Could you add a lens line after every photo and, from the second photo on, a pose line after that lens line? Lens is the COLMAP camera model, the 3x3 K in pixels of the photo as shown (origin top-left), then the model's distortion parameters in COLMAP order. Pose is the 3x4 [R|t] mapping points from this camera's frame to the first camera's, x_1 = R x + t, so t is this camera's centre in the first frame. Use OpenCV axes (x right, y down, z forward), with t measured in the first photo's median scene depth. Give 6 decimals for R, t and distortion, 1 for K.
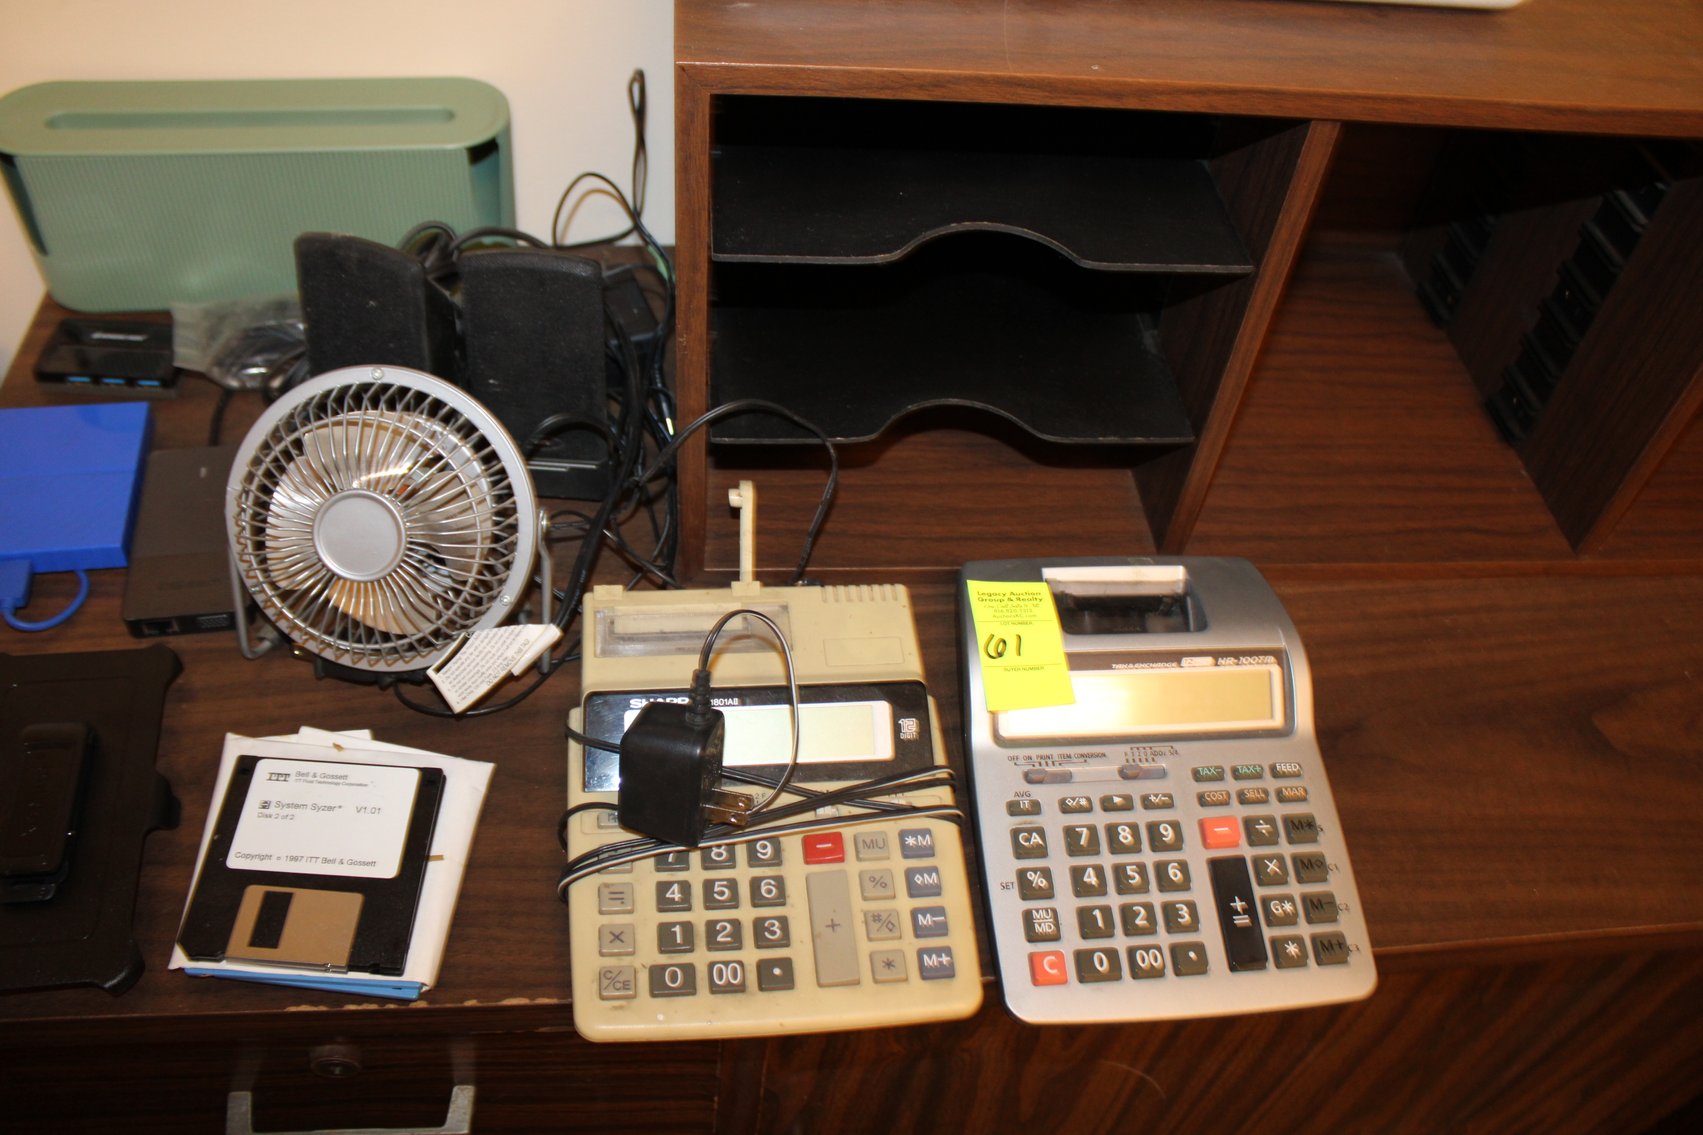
lens RADIAL K [[1417.9, 0, 881.1], [0, 1417.9, 569.0], [0, 0, 1]] dist [-0.168662, 0.153601]
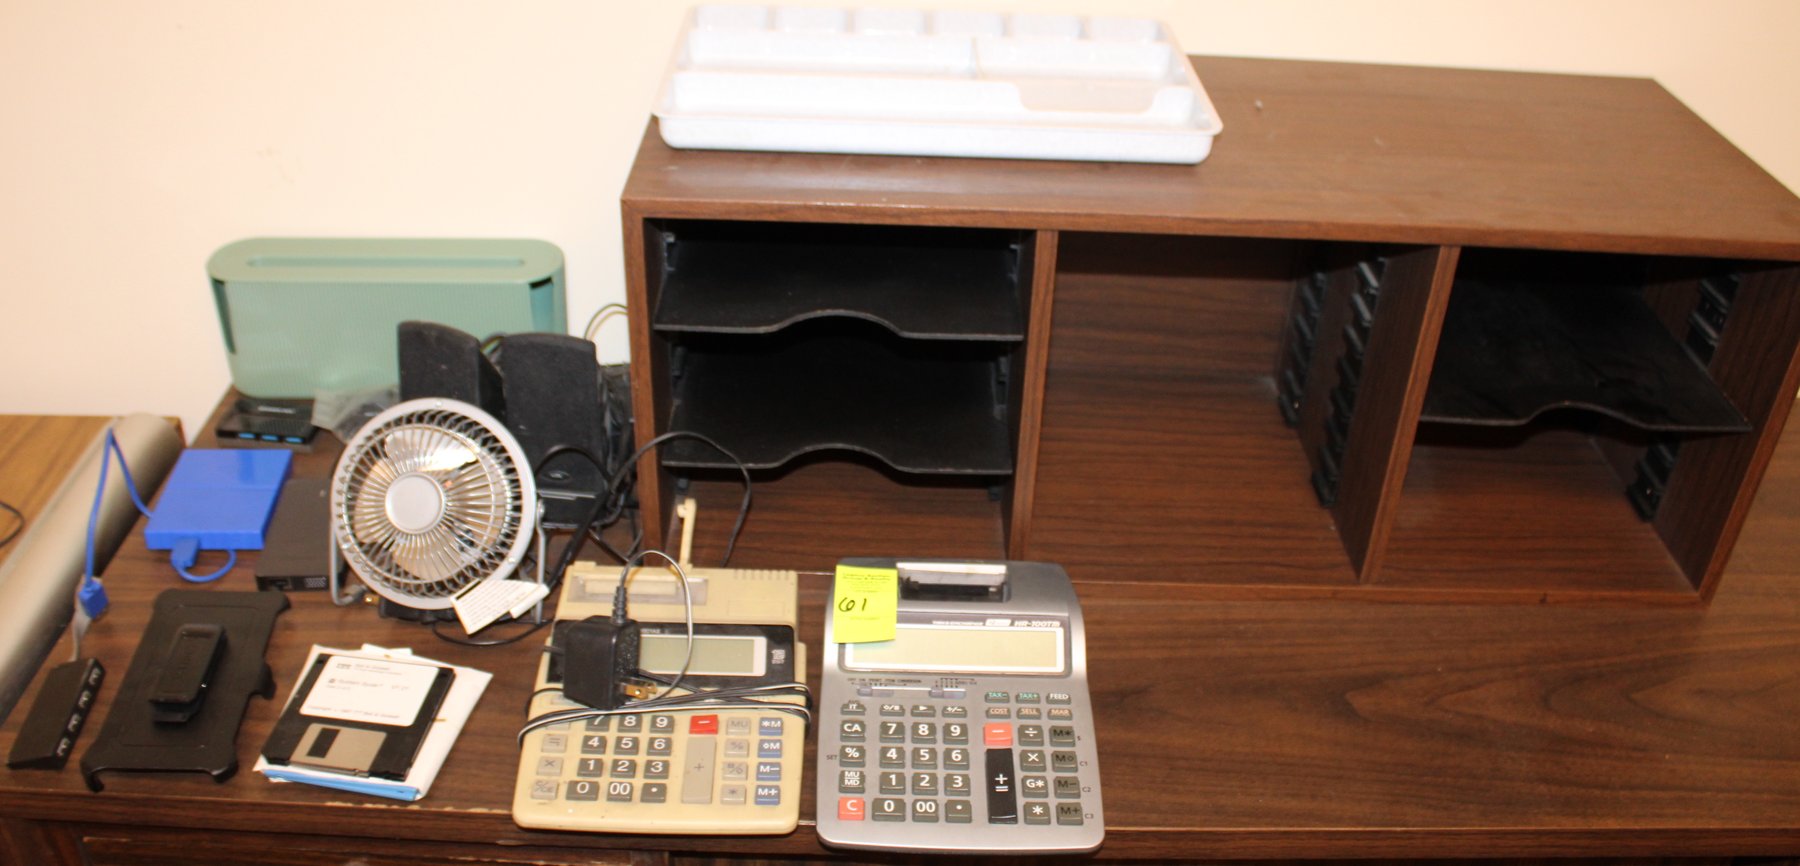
lens RADIAL K [[1557.6, 0, 900.0], [0, 1557.6, 433.0], [0, 0, 1]] dist [-0.158021, 0.137501]
pose [[0.993627, 0.002626, -0.112692, 0.309566], [-0.033011, 0.962677, -0.268632, 0.306777], [0.107780, 0.270640, 0.956628, -0.514738]]
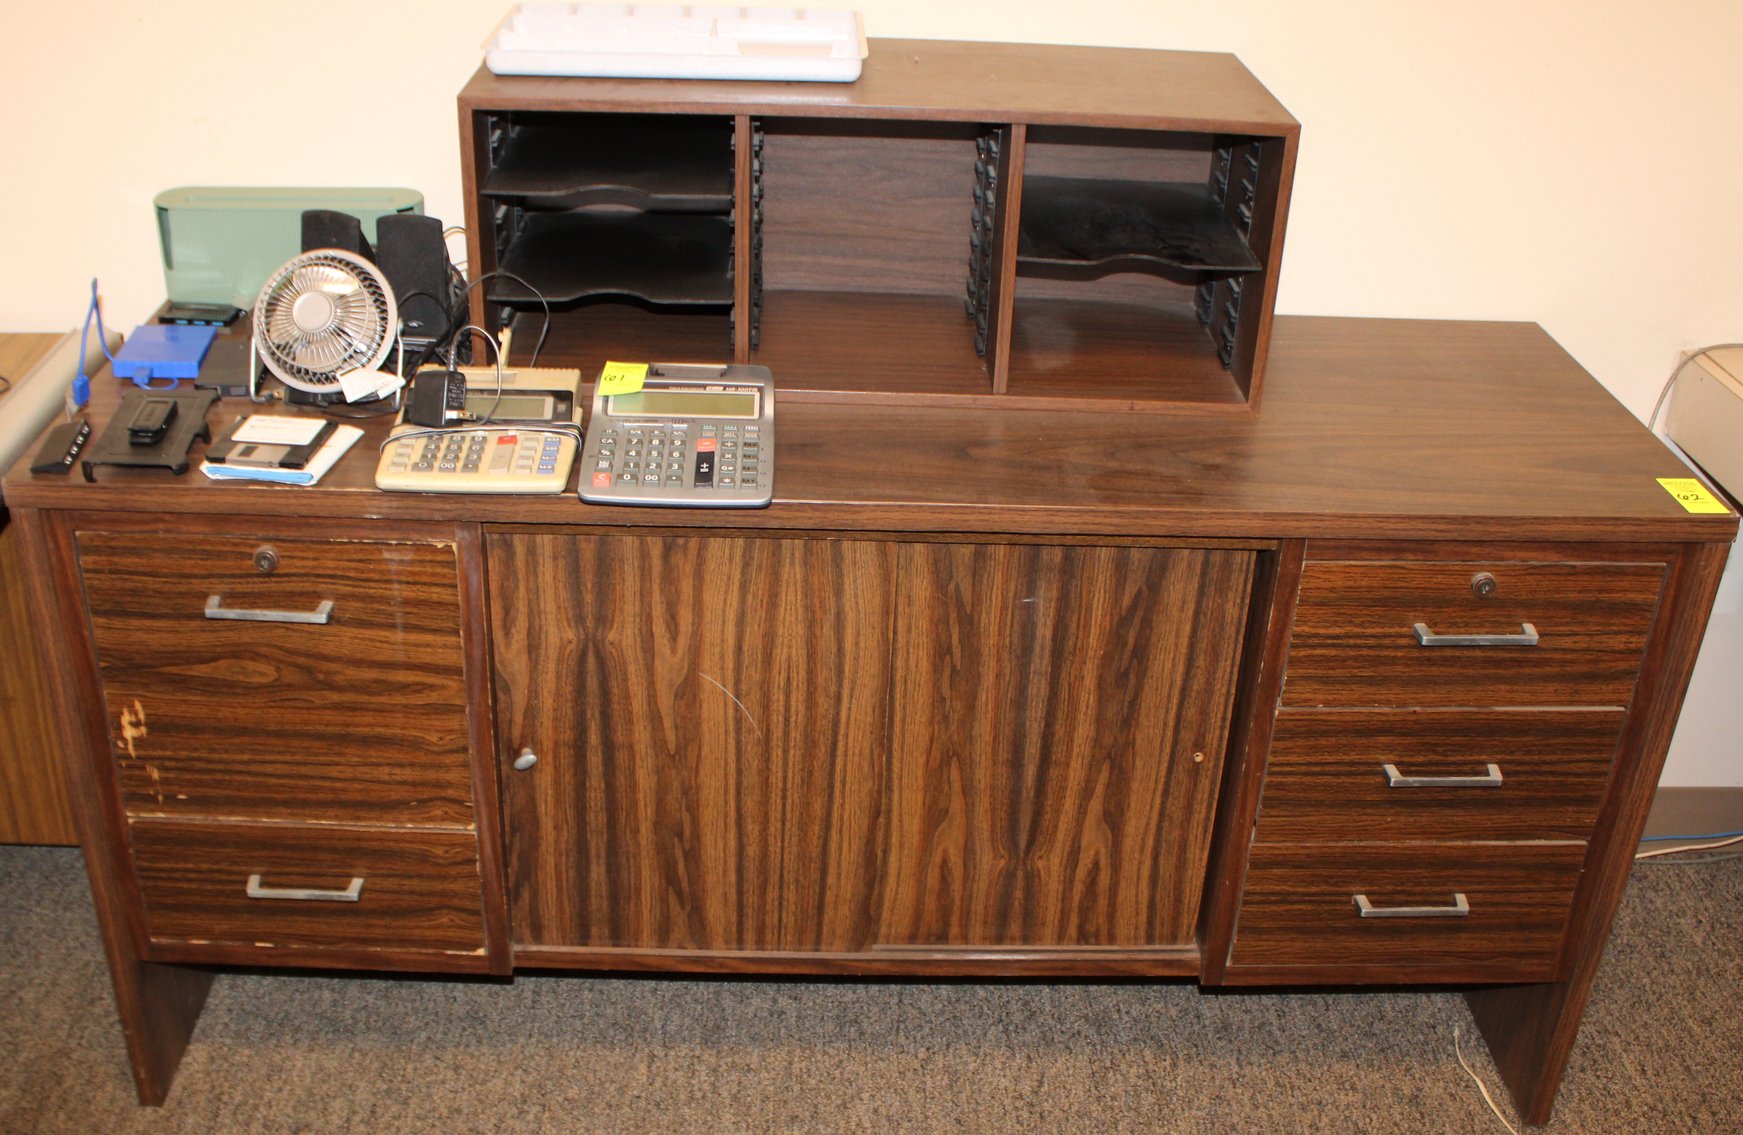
lens RADIAL K [[1767.9, 0, 871.5], [0, 1767.9, 567.5], [0, 0, 1]] dist [-0.126445, 0.022868]
pose [[0.995995, -0.012217, -0.088573, 0.681190], [-0.018402, 0.941405, -0.336776, 1.167327], [0.087497, 0.337057, 0.937410, -1.252162]]
